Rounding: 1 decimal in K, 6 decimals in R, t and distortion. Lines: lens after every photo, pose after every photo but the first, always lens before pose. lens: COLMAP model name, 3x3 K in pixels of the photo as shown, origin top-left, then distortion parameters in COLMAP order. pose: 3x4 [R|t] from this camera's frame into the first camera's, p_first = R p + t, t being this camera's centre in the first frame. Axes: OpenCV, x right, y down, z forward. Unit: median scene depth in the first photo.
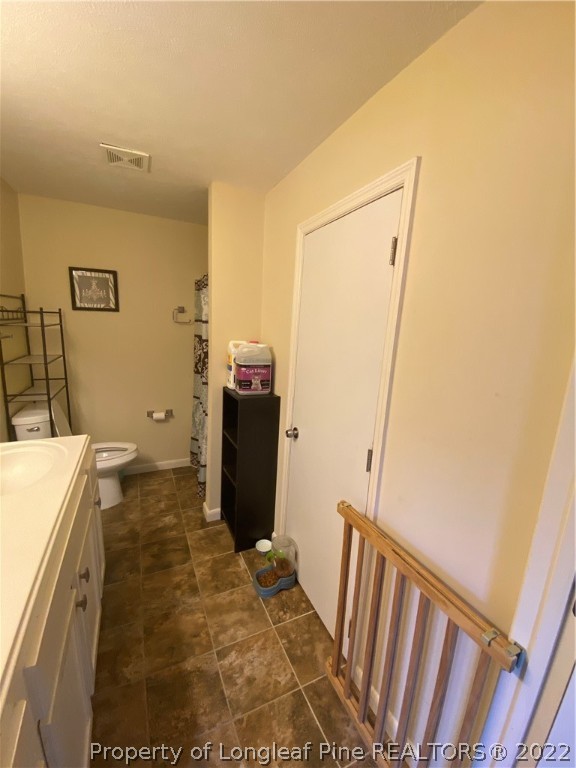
lens RADIAL K [[309.7, 0, 288.0], [0, 309.7, 384.0], [0, 0, 1]] dist [0.014193, -0.018498]
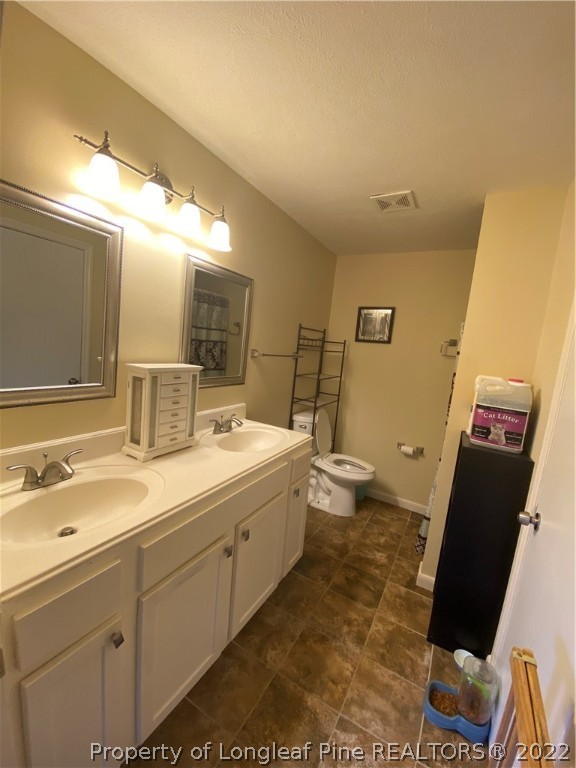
lens RADIAL K [[309.7, 0, 288.0], [0, 309.7, 384.0], [0, 0, 1]] dist [0.014193, -0.018498]
pose [[0.576054, 0.116756, -0.809030, 0.186142], [-0.227586, 0.973519, -0.021554, 0.011769], [0.785090, 0.196541, 0.587372, 0.143388]]
